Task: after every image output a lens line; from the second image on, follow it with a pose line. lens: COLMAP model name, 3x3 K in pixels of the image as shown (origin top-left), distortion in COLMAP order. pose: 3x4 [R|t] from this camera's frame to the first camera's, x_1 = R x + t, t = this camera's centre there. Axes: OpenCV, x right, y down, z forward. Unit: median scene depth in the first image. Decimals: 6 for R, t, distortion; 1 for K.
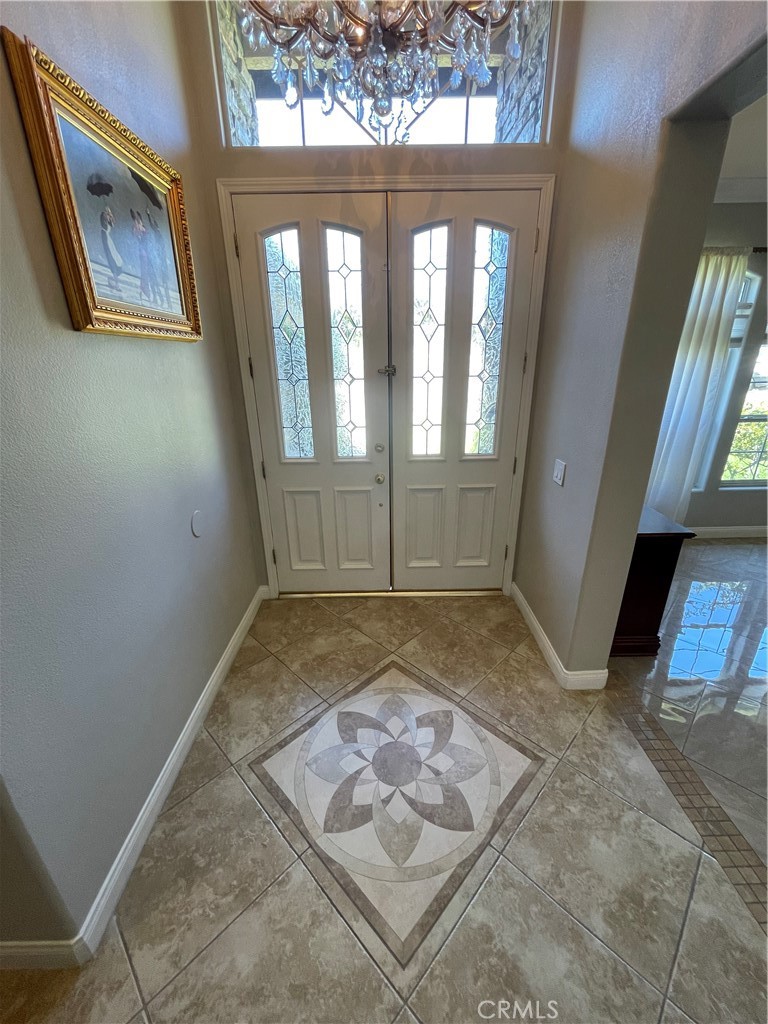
lens RADIAL K [[413.7, 0, 384.5], [0, 413.7, 518.3], [0, 0, 1]] dist [-0.002771, 0.000019]
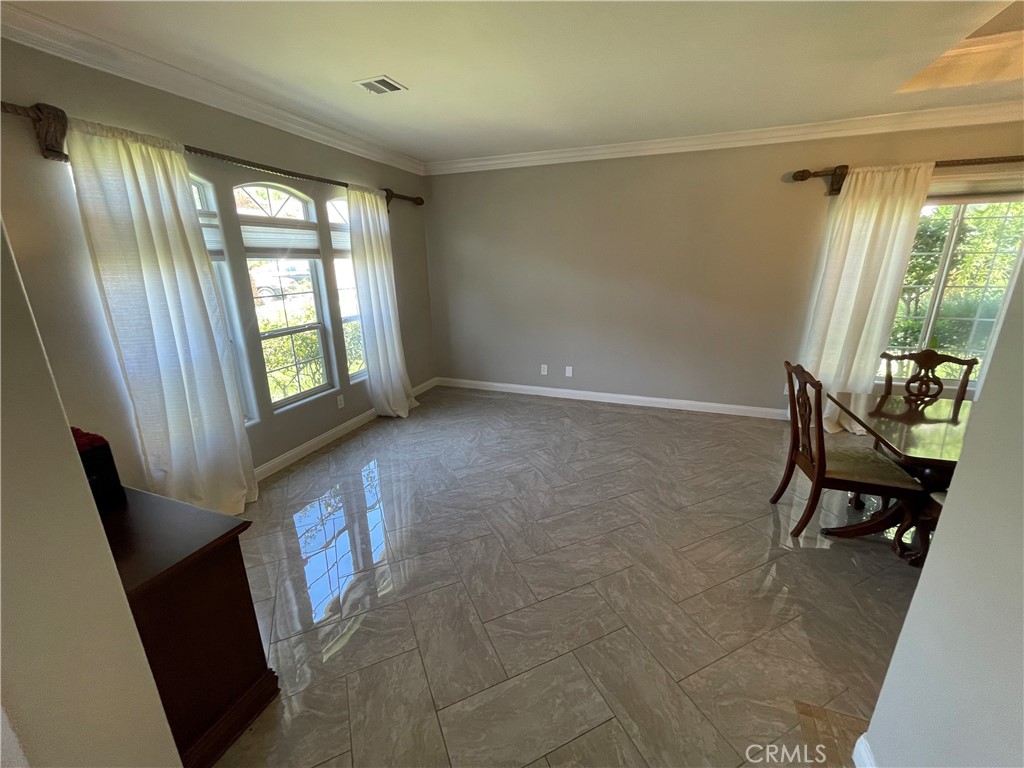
lens RADIAL K [[413.7, 0, 507.0], [0, 413.7, 380.4], [0, 0, 1]] dist [-0.002771, 0.000019]
pose [[0.363780, -0.245287, 0.898609, 0.228031], [0.345578, 0.931398, 0.114339, -0.072985], [-0.865009, 0.268945, 0.423590, 0.181325]]
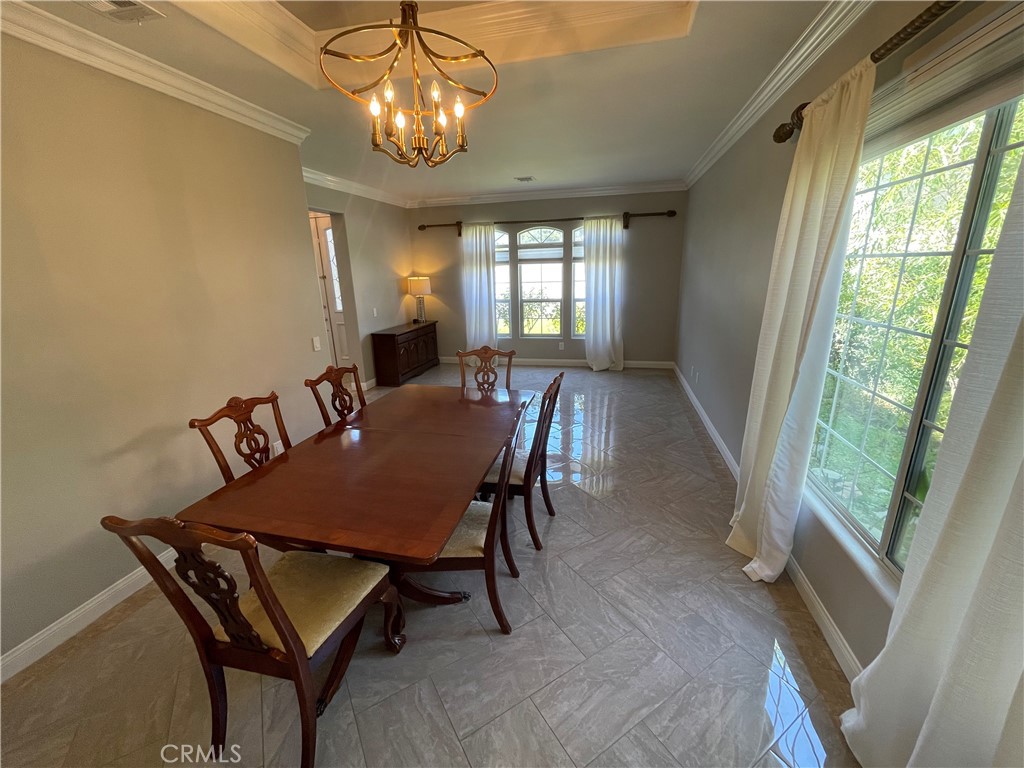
lens RADIAL K [[413.7, 0, 508.4], [0, 413.7, 387.0], [0, 0, 1]] dist [-0.002771, 0.000019]
pose [[0.969627, 0.062641, -0.236433, 1.346923], [-0.081917, 0.993992, -0.072597, 0.325052], [0.230465, 0.089760, 0.968932, -0.910495]]
